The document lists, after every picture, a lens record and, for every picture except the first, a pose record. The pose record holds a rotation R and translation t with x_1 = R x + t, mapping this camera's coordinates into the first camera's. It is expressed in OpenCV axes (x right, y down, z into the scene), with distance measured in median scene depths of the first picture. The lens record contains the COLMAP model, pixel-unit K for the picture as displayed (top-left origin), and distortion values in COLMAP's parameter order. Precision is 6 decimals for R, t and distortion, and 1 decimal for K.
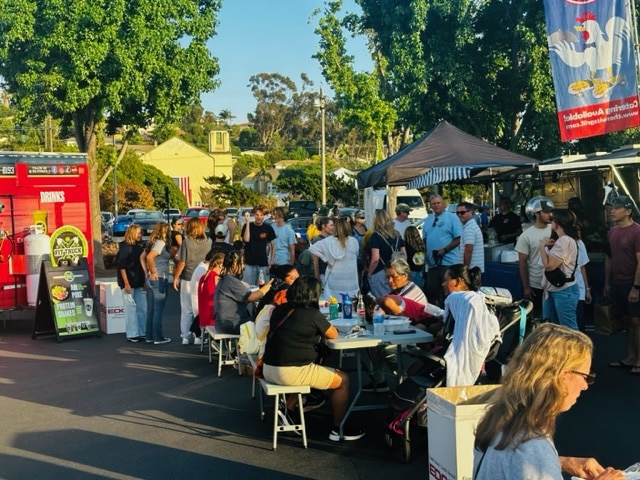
lens RADIAL K [[892.8, 0, 323.2], [0, 892.8, 244.5], [0, 0, 1]] dist [0.100540, 0.000000]
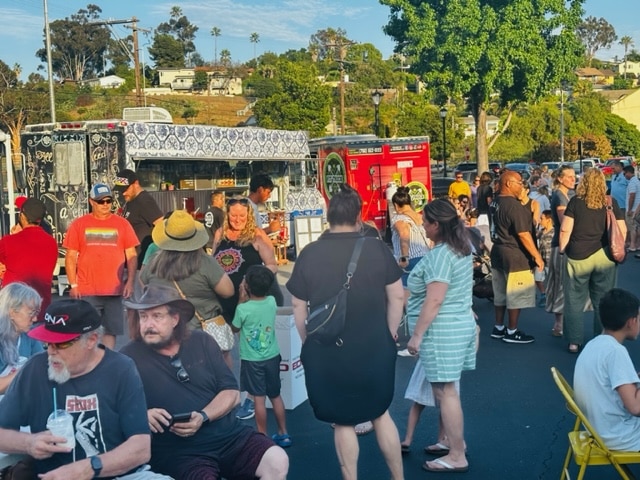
lens RADIAL K [[892.8, 0, 330.6], [0, 892.8, 254.9], [0, 0, 1]] dist [0.100540, 0.000000]
pose [[0.858542, 0.035483, -0.511515, 0.276405], [0.001251, 0.997455, 0.071292, -0.002517], [0.512742, -0.061847, 0.856312, -0.316491]]
